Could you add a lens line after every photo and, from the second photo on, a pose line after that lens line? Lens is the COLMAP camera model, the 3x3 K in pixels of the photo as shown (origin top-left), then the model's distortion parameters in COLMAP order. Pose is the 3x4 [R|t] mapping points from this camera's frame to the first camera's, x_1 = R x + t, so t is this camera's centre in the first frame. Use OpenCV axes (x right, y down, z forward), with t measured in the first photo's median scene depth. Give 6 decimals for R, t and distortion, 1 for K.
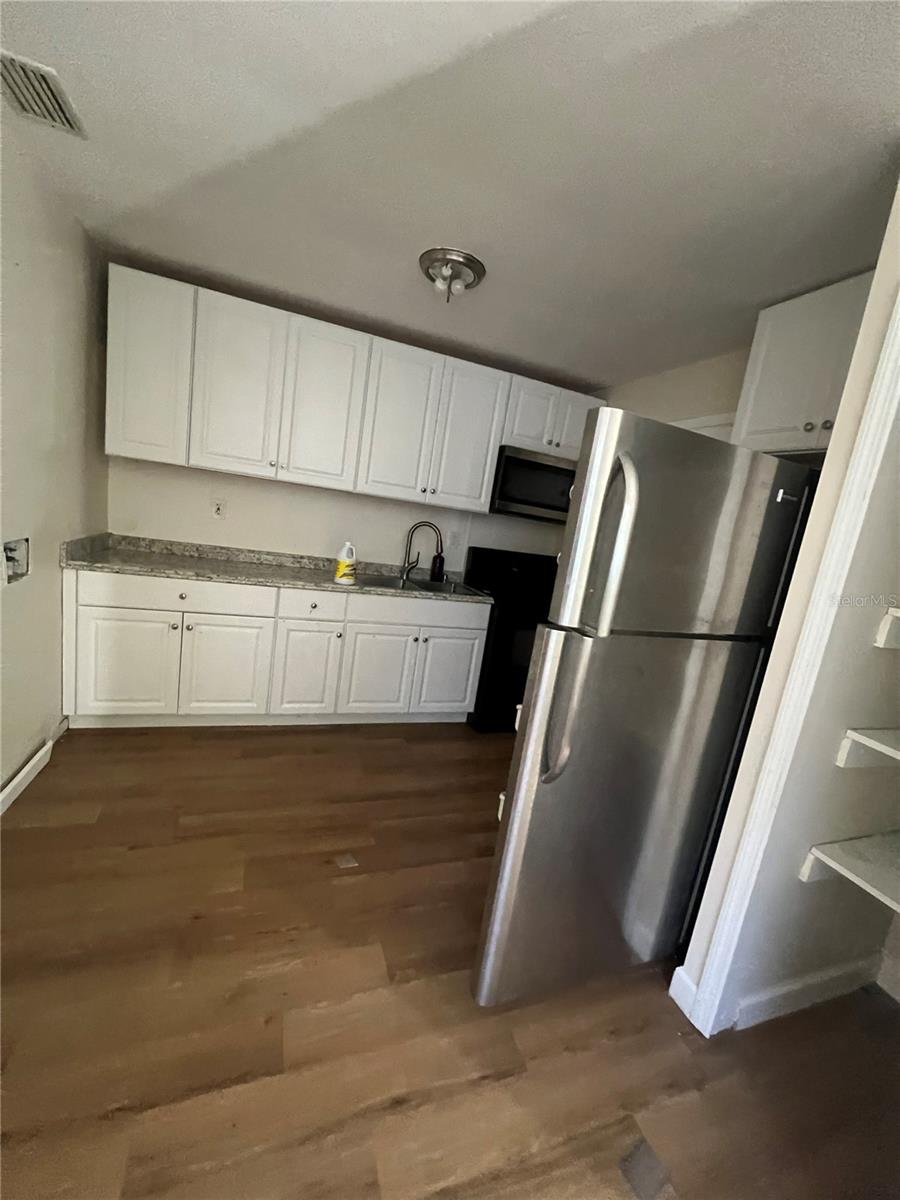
lens RADIAL K [[480.6, 0, 450.6], [0, 480.6, 599.3], [0, 0, 1]] dist [0.000114, 0.000022]
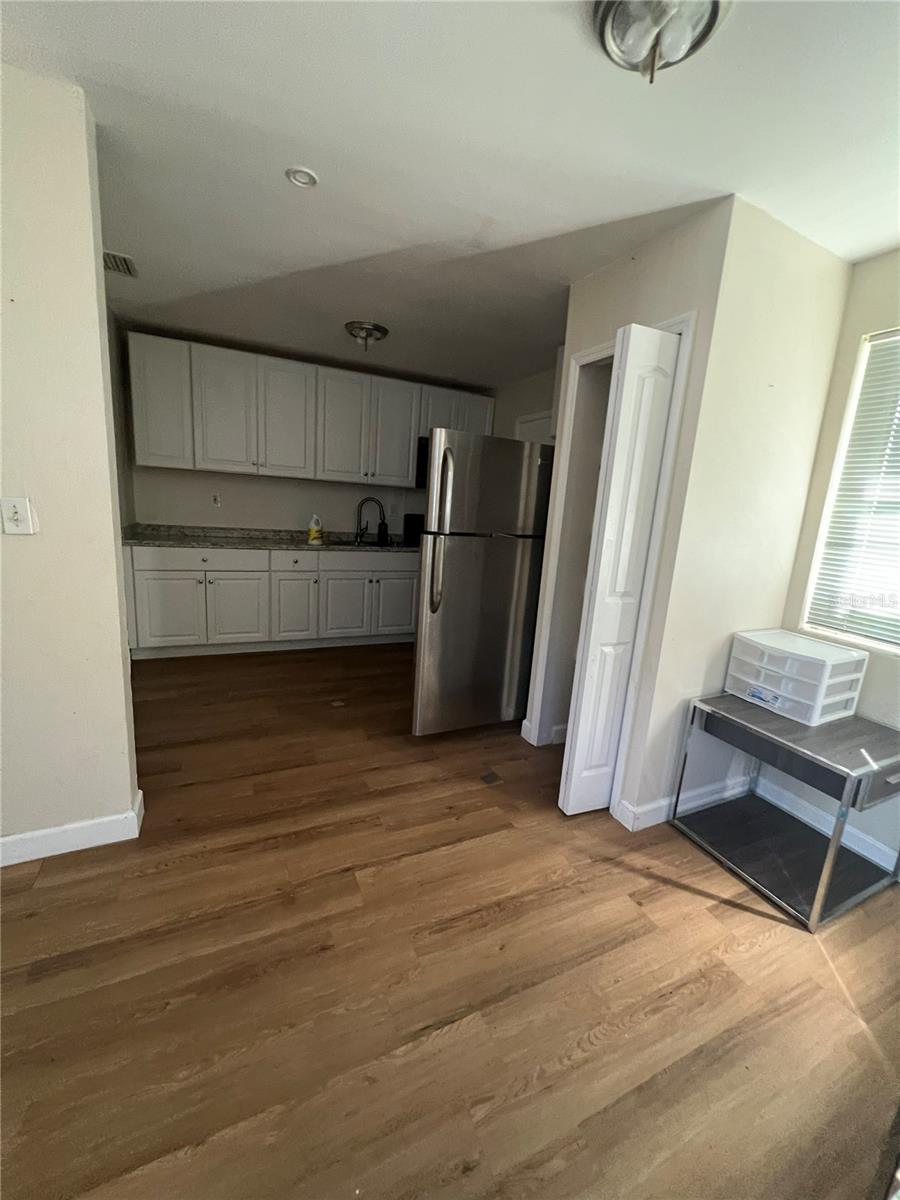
lens RADIAL K [[480.6, 0, 452.6], [0, 480.6, 601.1], [0, 0, 1]] dist [0.000114, 0.000022]
pose [[0.992223, -0.096919, 0.078101, 0.053986], [0.093806, 0.994679, 0.042593, 0.110641], [-0.081813, -0.034936, 0.996035, -0.451234]]
